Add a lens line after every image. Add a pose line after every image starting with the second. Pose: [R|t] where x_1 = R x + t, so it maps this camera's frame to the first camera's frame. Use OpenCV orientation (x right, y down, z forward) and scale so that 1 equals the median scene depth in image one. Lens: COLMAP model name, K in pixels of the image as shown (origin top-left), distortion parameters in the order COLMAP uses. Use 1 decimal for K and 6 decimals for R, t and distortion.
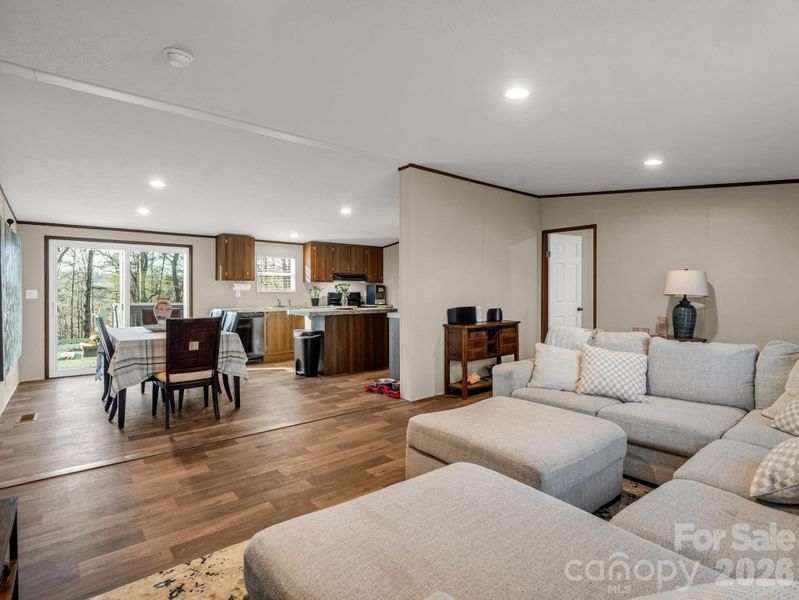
lens RADIAL K [[420.0, 0, 395.4], [0, 420.0, 286.9], [0, 0, 1]] dist [-0.001839, -0.000276]
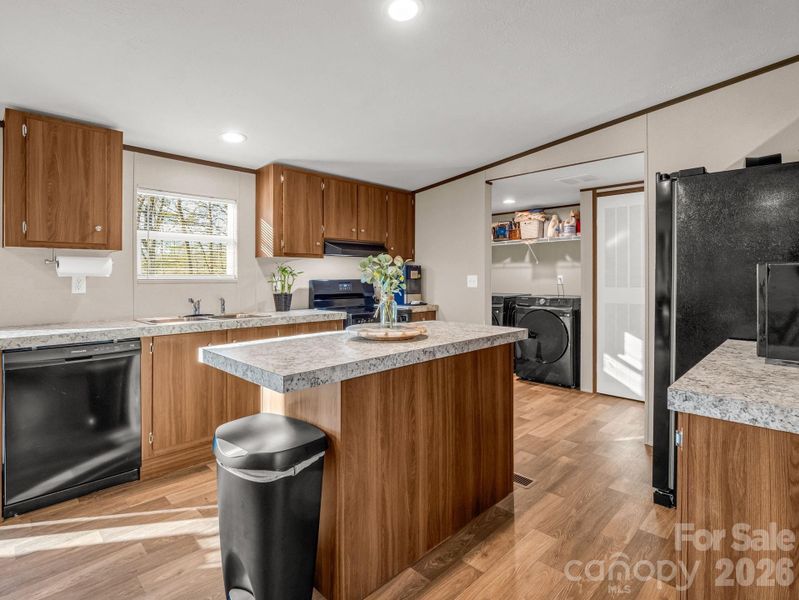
lens RADIAL K [[420.0, 0, 395.4], [0, 420.0, 286.9], [0, 0, 1]] dist [-0.001839, -0.000276]
pose [[0.994876, 0.000552, 0.101105, -0.120994], [-0.004392, 0.999277, 0.037764, 0.002414], [-0.101011, -0.038014, 0.994159, 0.560685]]
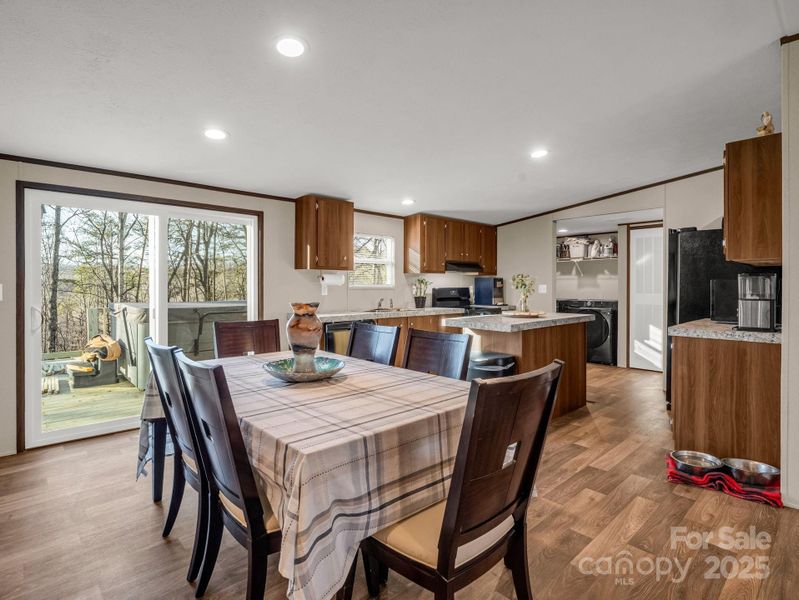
lens RADIAL K [[420.0, 0, 395.4], [0, 420.0, 286.9], [0, 0, 1]] dist [-0.001839, -0.000276]
pose [[0.998186, 0.002363, 0.060153, -0.285240], [-0.003253, 0.999887, 0.014701, 0.001189], [-0.060111, -0.014871, 0.998081, 0.324489]]
